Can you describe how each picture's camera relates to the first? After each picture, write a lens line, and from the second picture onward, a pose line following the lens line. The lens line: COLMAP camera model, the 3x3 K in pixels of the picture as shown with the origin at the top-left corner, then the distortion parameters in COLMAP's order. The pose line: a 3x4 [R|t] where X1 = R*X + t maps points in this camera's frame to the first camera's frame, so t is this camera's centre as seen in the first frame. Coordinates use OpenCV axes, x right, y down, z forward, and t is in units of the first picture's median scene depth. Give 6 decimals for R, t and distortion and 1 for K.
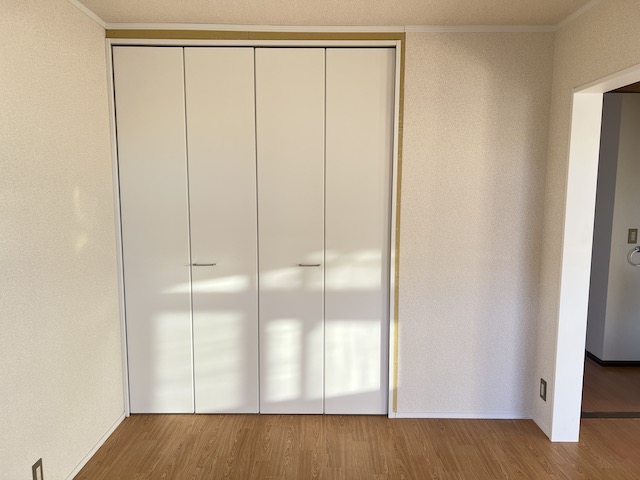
lens RADIAL K [[482.9, 0, 325.1], [0, 482.9, 240.2], [0, 0, 1]] dist [0.042000, -0.053199]
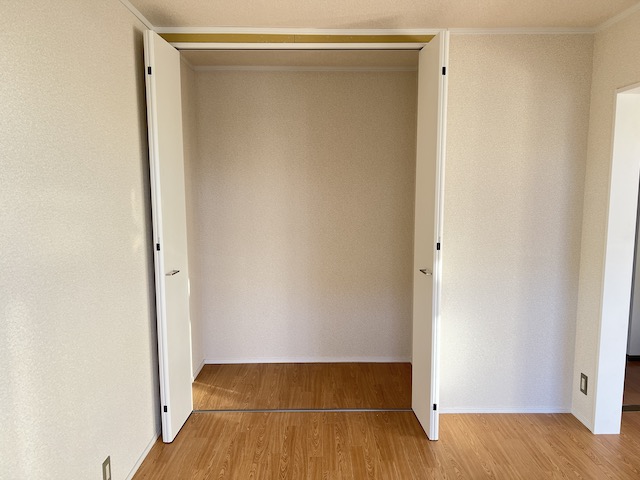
lens RADIAL K [[482.9, 0, 313.8], [0, 482.9, 242.3], [0, 0, 1]] dist [0.042000, -0.053199]
pose [[0.999909, -0.009606, 0.009505, -0.131758], [0.009612, 0.999954, -0.000567, 0.005339], [-0.009499, 0.000659, 0.999955, -0.017508]]
